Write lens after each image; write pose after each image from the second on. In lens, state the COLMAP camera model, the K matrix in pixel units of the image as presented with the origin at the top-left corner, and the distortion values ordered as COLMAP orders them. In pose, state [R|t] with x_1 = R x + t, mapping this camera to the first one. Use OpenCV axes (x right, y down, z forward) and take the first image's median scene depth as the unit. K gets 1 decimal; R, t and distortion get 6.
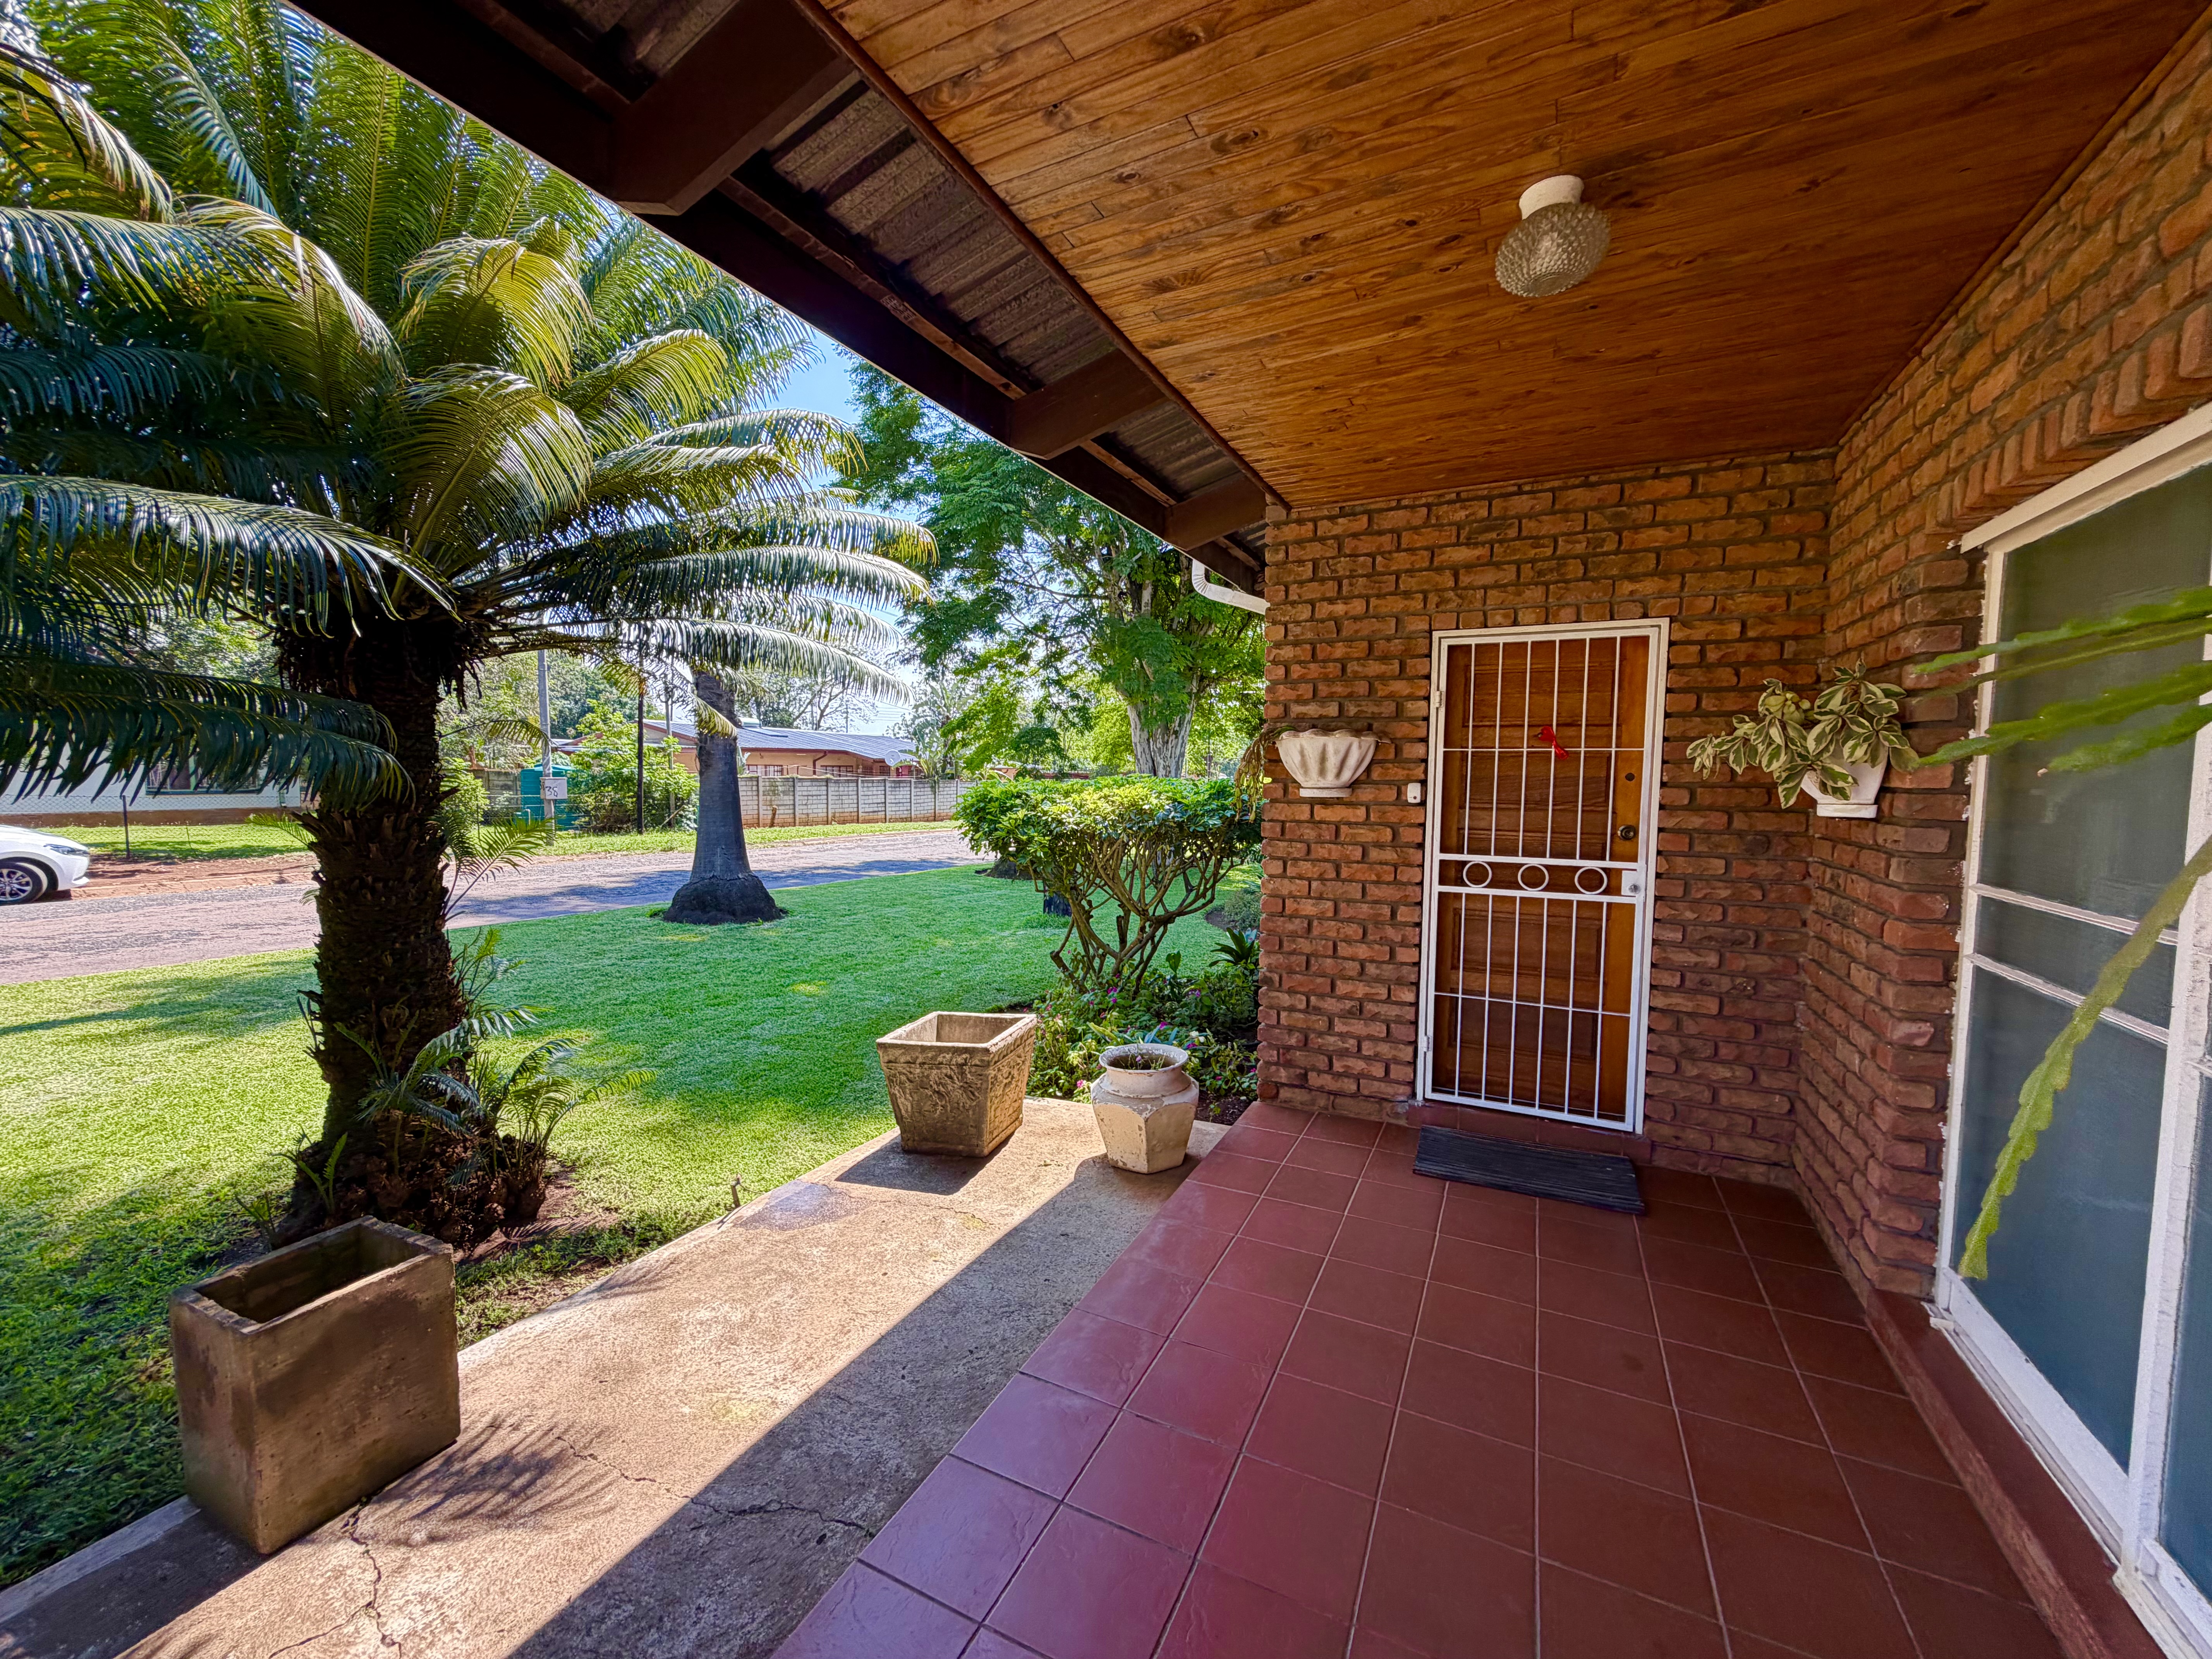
lens RADIAL K [[878.6, 0, 1109.5], [0, 878.6, 830.8], [0, 0, 1]] dist [0.001741, 0.000155]
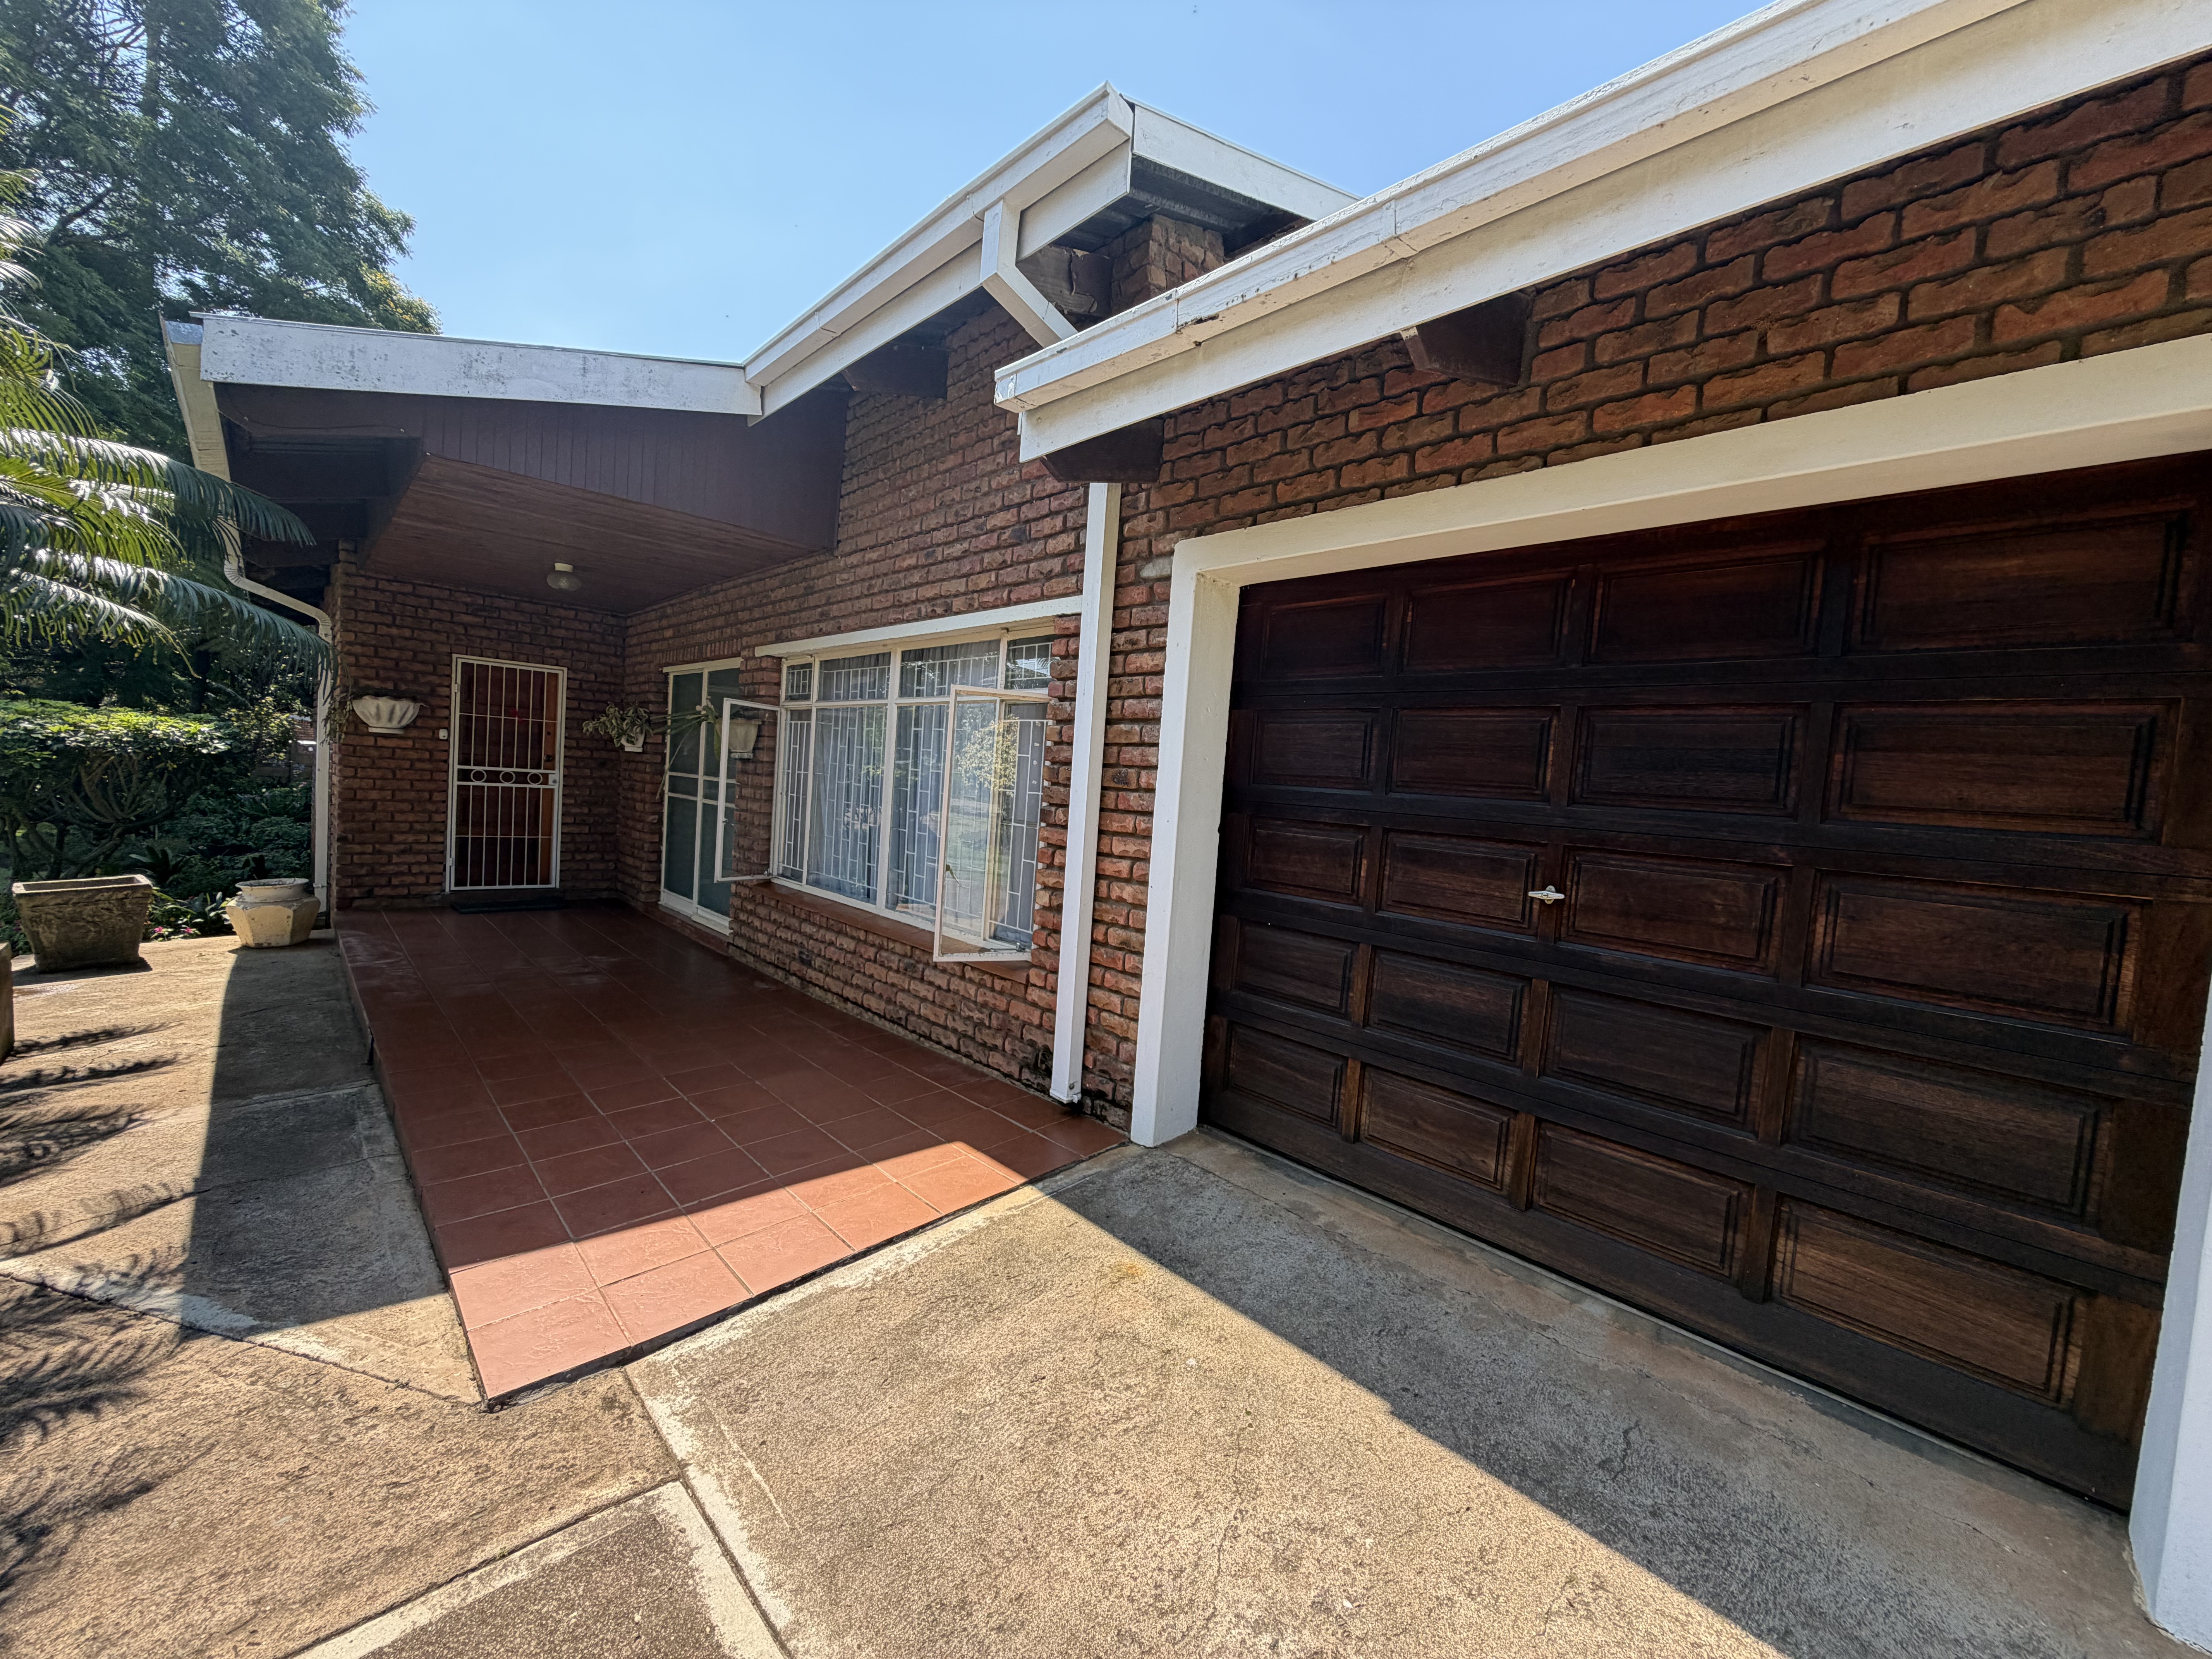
lens RADIAL K [[898.3, 0, 1106.2], [0, 898.3, 835.0], [0, 0, 1]] dist [-0.001670, -0.000037]
pose [[0.359976, -0.035784, 0.932275, -0.998337], [-0.002246, 0.999228, 0.039221, 0.100088], [-0.932959, -0.016213, 0.359617, -1.109060]]
